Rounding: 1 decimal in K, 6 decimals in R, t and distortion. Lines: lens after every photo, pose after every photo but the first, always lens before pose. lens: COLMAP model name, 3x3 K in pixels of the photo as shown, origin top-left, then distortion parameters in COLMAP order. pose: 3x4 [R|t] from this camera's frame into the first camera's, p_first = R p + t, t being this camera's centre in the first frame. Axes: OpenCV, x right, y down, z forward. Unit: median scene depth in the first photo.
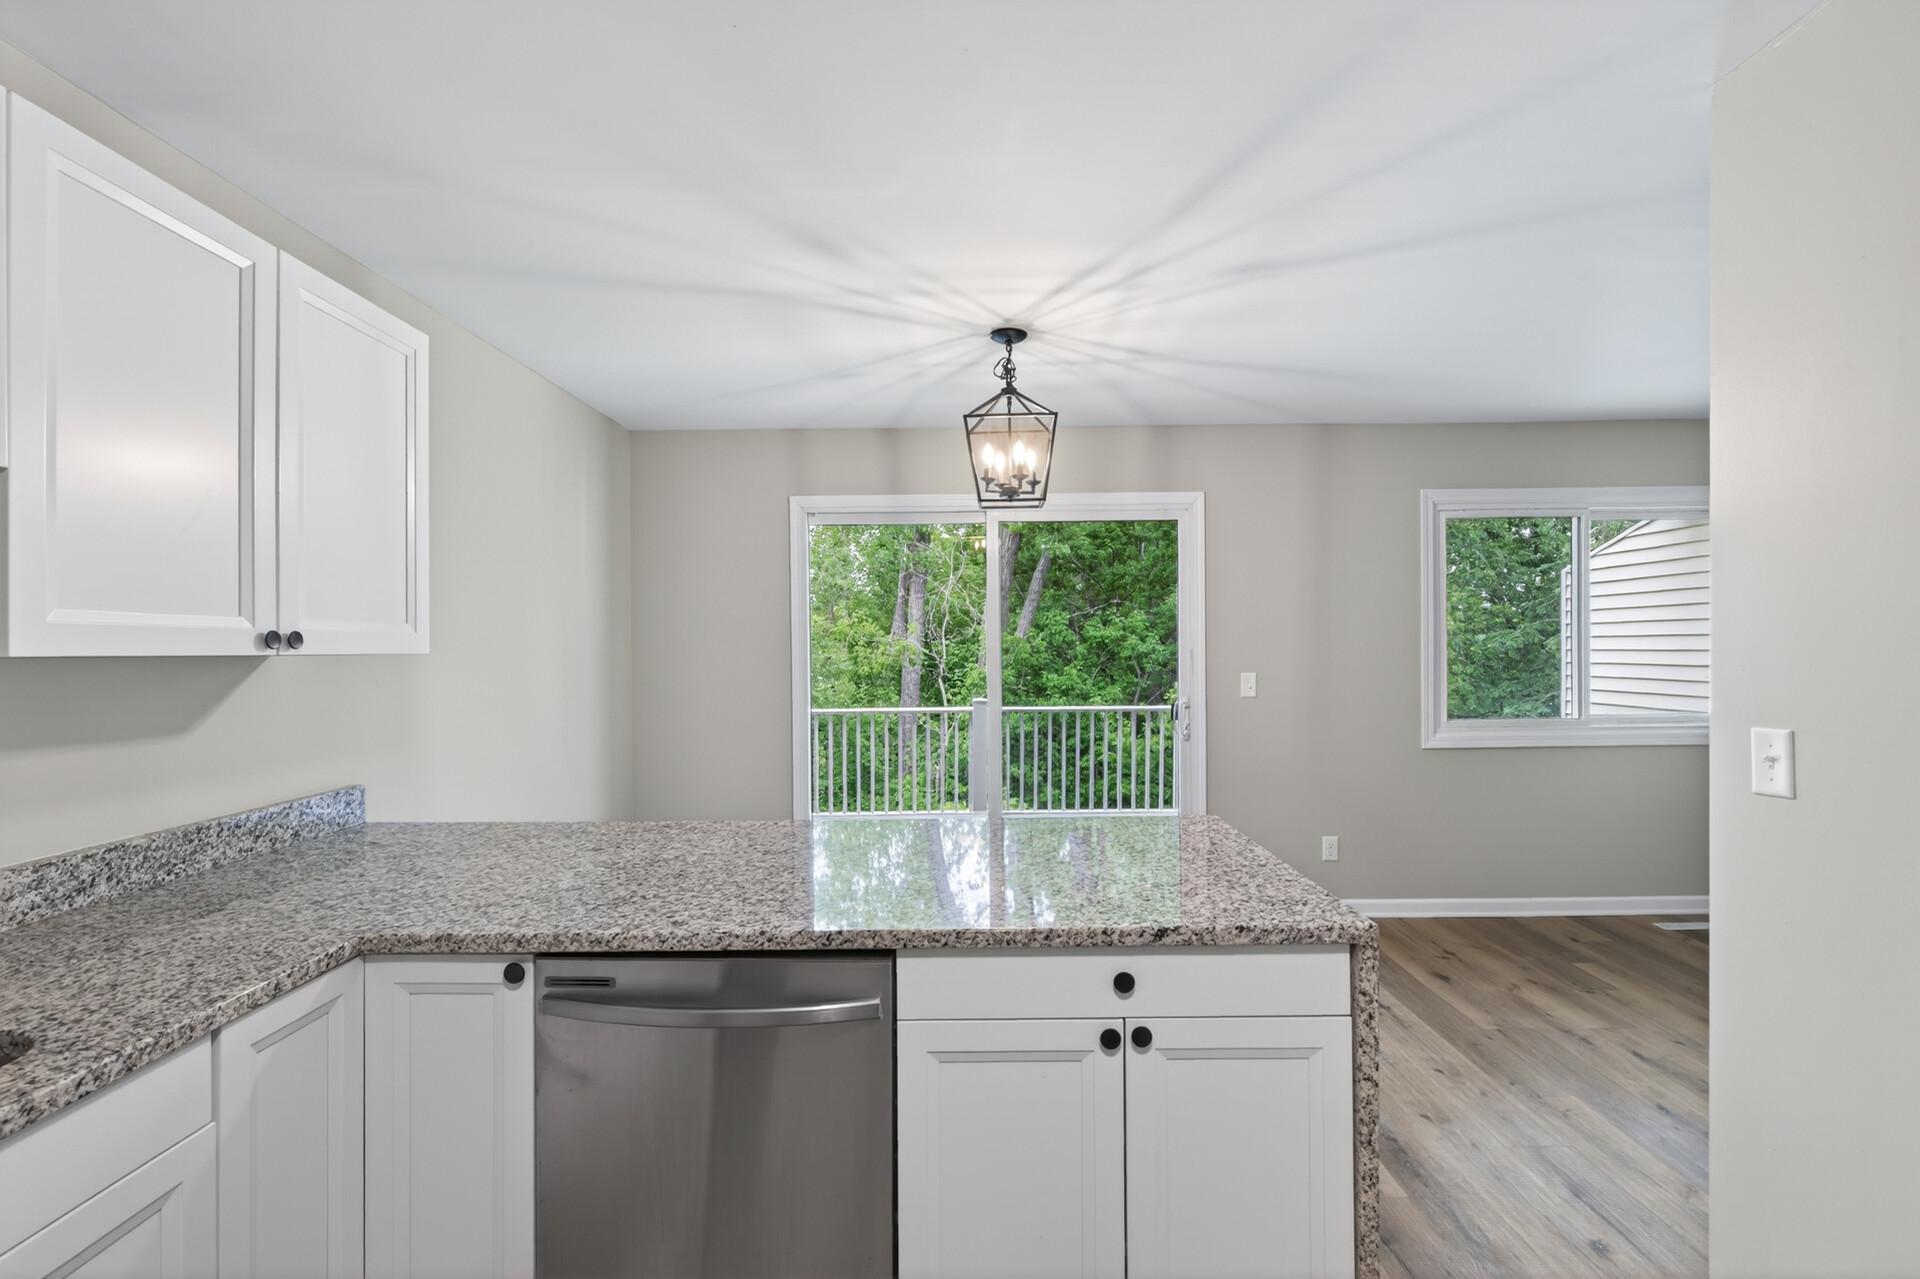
lens RADIAL K [[874.8, 0, 963.5], [0, 874.8, 645.2], [0, 0, 1]] dist [-0.000393, -0.000021]
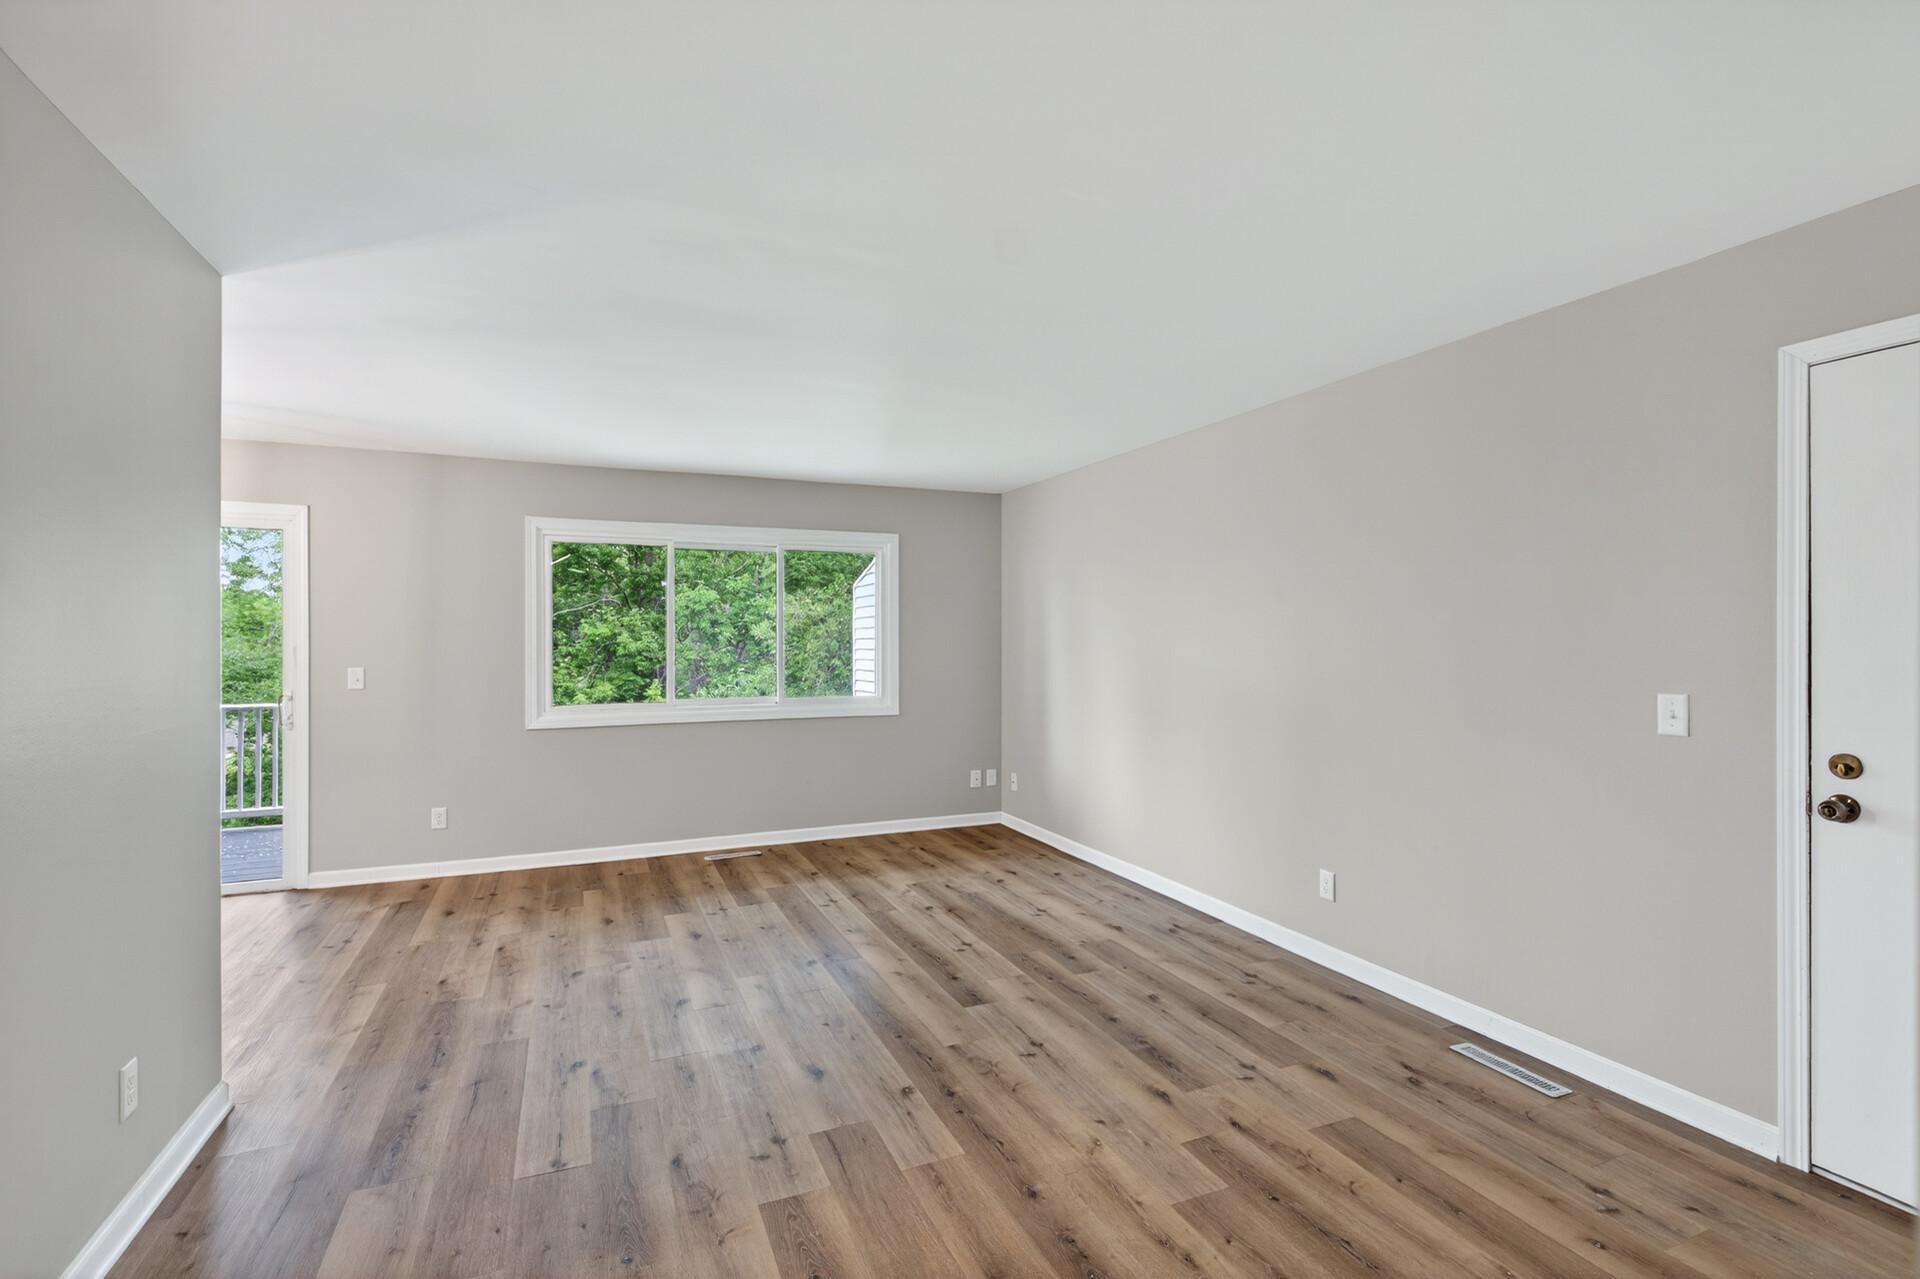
lens RADIAL K [[874.8, 0, 951.9], [0, 874.8, 631.6], [0, 0, 1]] dist [-0.000393, -0.000021]
pose [[0.916813, 0.009190, 0.399211, 1.072317], [-0.004126, 0.999900, -0.013542, -0.007167], [-0.399295, 0.010768, 0.916759, -0.645631]]
